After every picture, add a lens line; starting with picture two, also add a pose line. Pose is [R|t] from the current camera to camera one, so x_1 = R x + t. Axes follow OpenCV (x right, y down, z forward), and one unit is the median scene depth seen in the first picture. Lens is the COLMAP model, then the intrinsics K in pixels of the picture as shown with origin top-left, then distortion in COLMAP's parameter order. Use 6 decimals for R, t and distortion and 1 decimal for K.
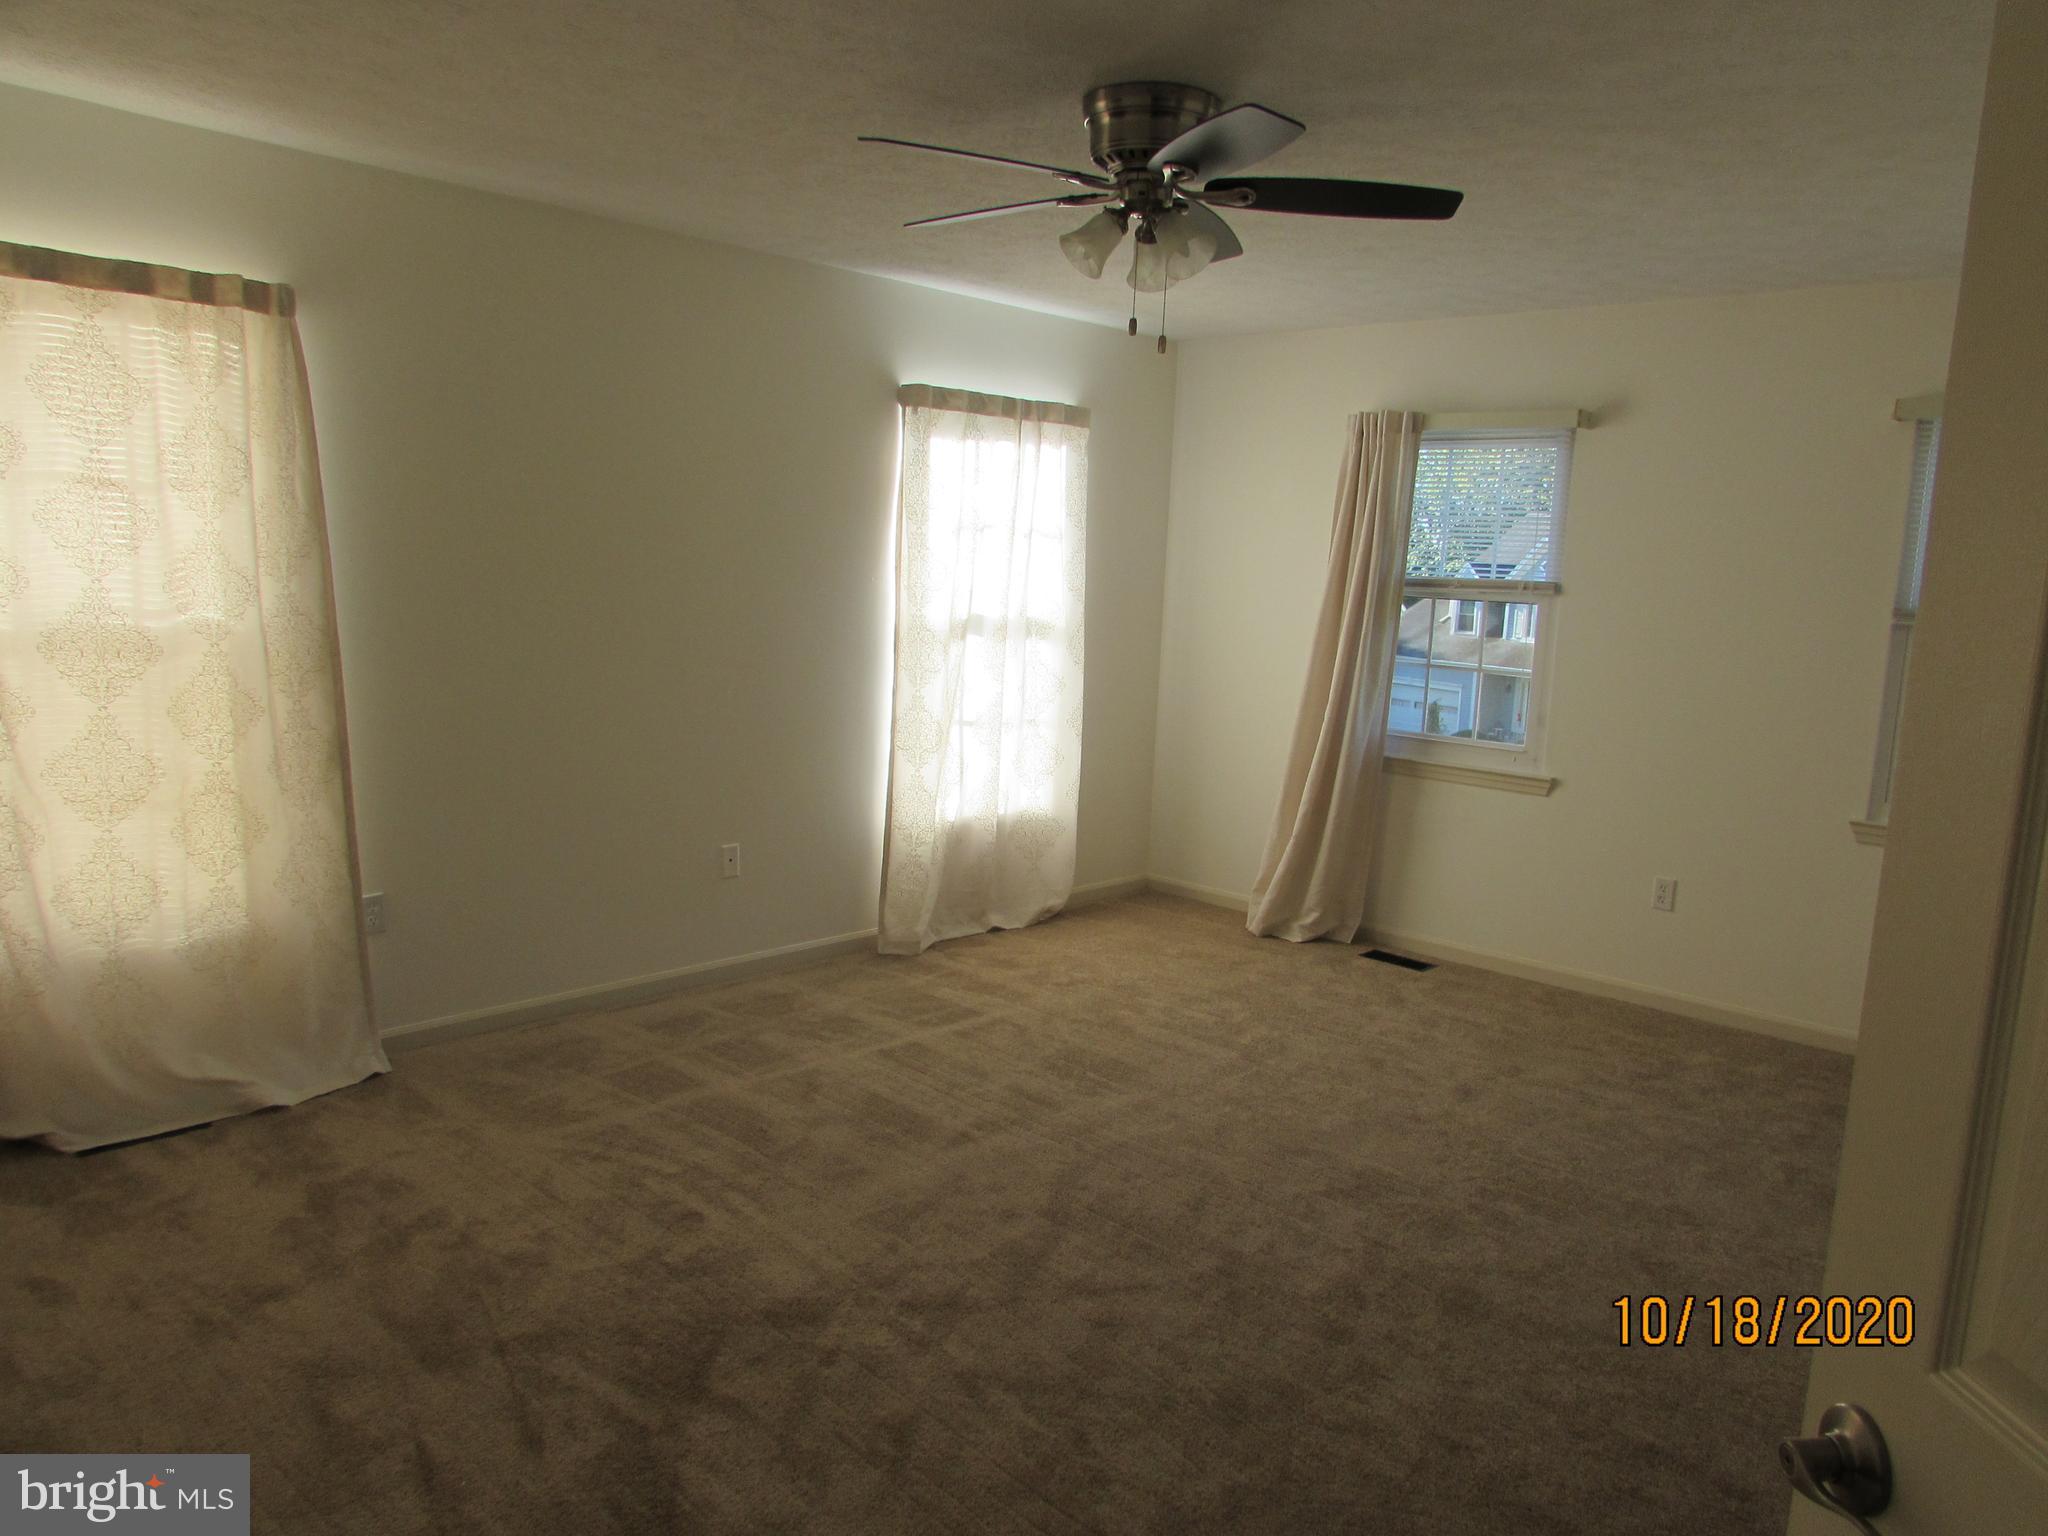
lens RADIAL K [[1468.3, 0, 1036.2], [0, 1468.3, 775.3], [0, 0, 1]] dist [-0.029736, 0.014615]
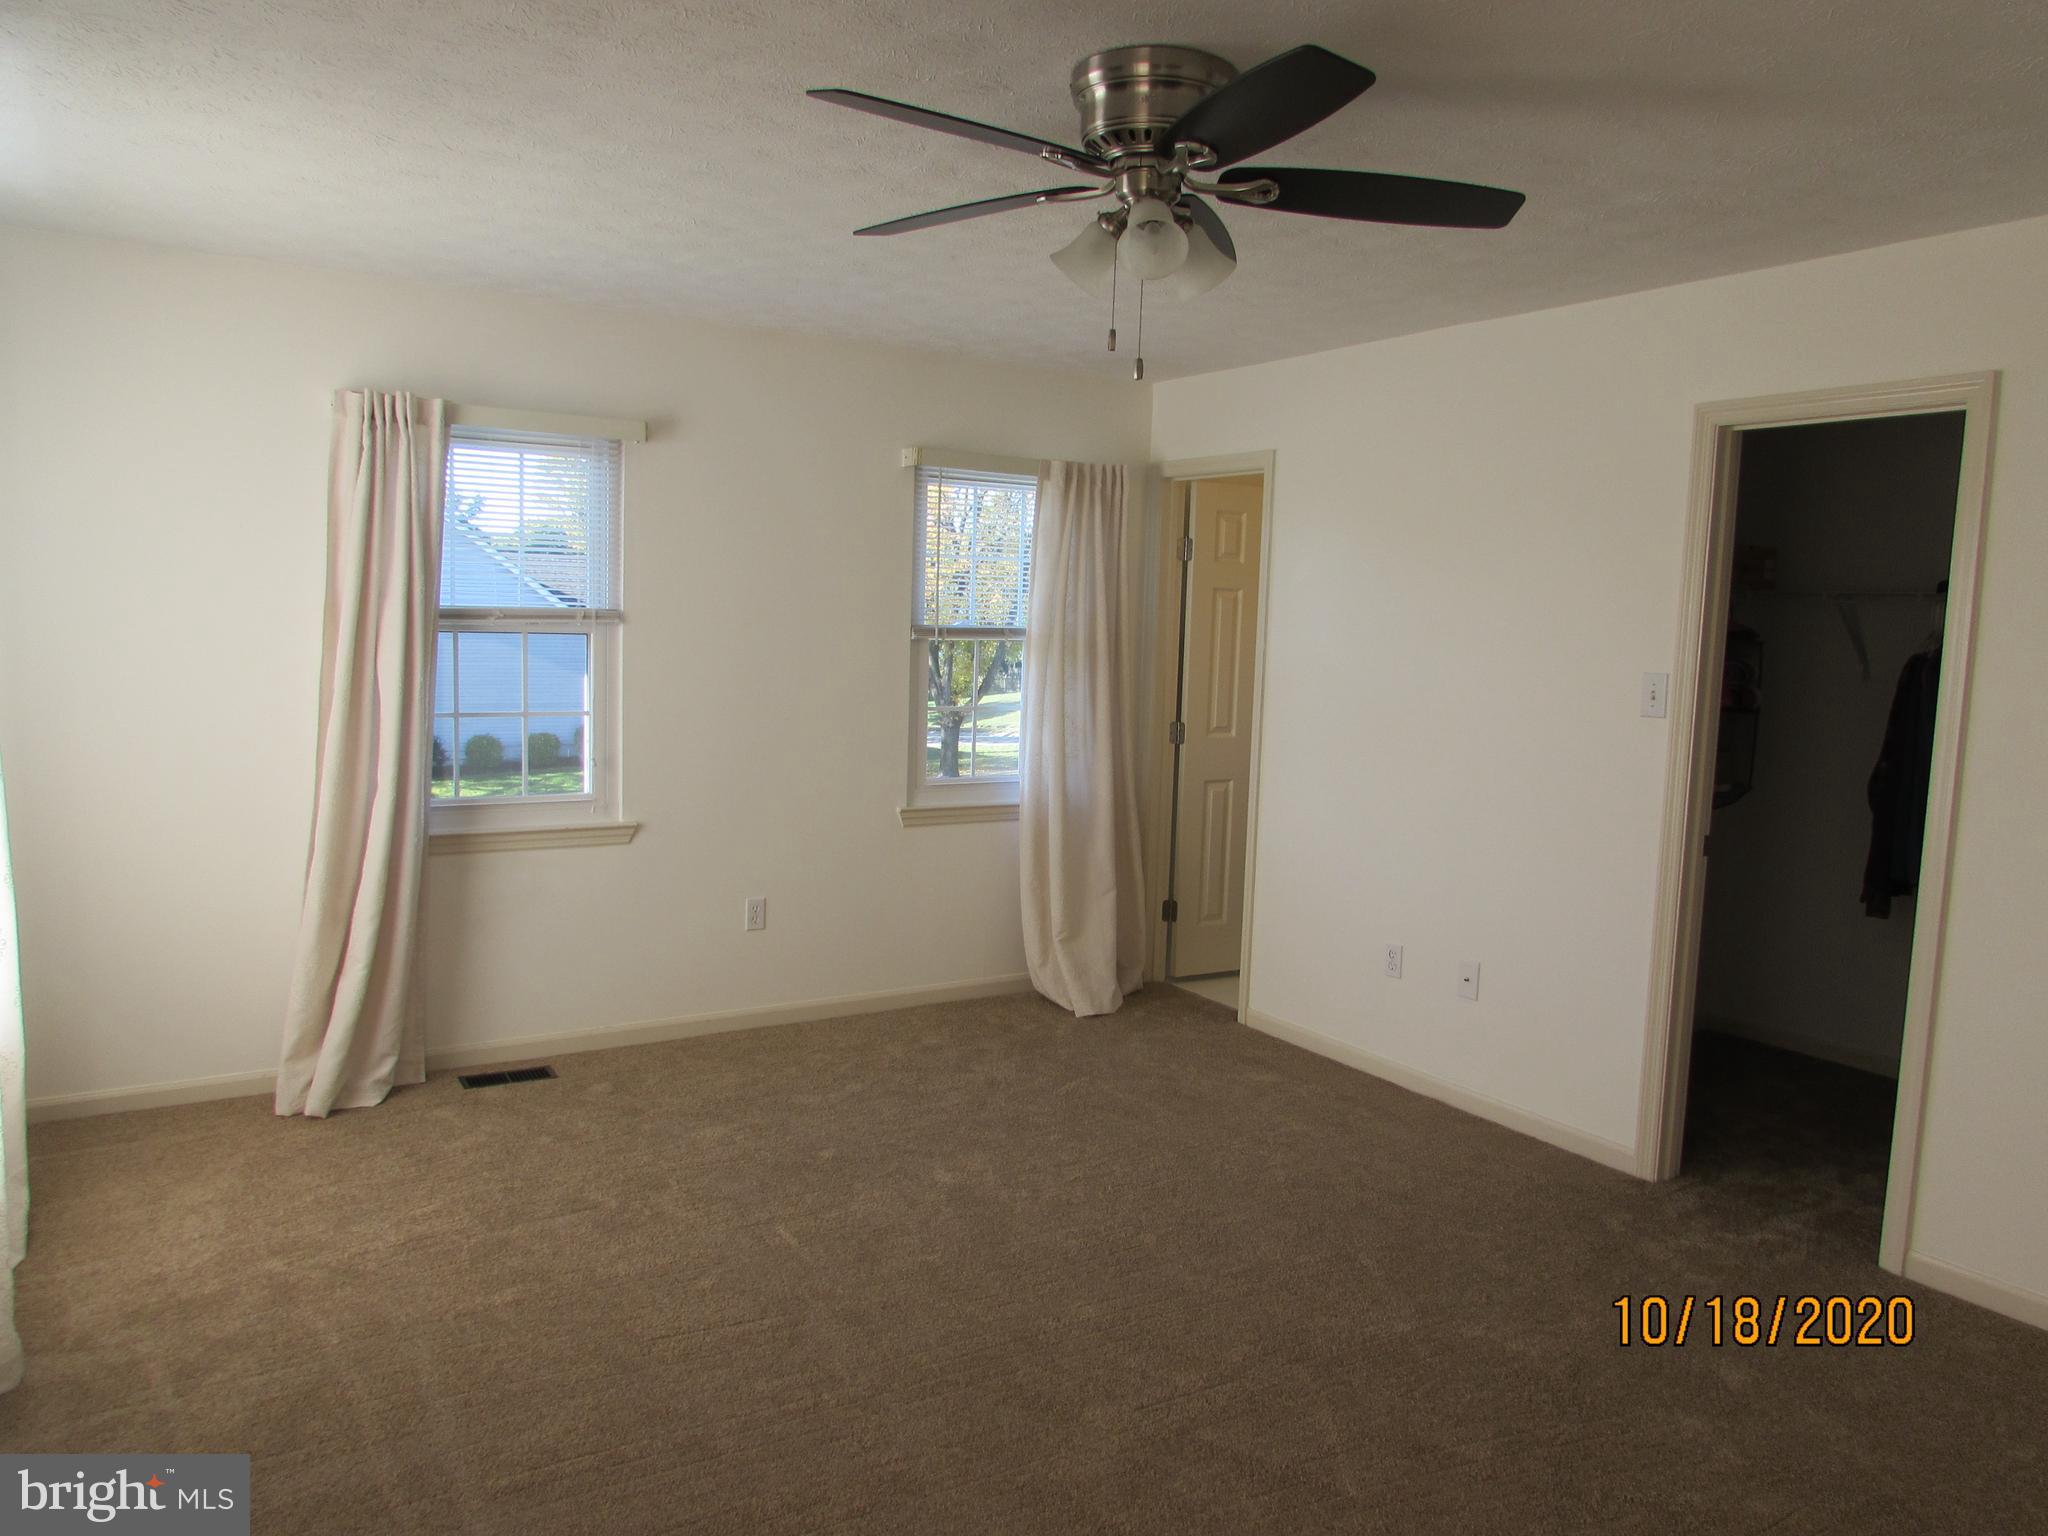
lens RADIAL K [[1468.3, 0, 1036.2], [0, 1468.3, 775.3], [0, 0, 1]] dist [-0.029736, 0.014615]
pose [[0.236366, -0.140537, 0.961447, -0.453342], [0.122152, 0.985933, 0.114085, -0.098521], [-0.963955, 0.090477, 0.250208, 0.512340]]
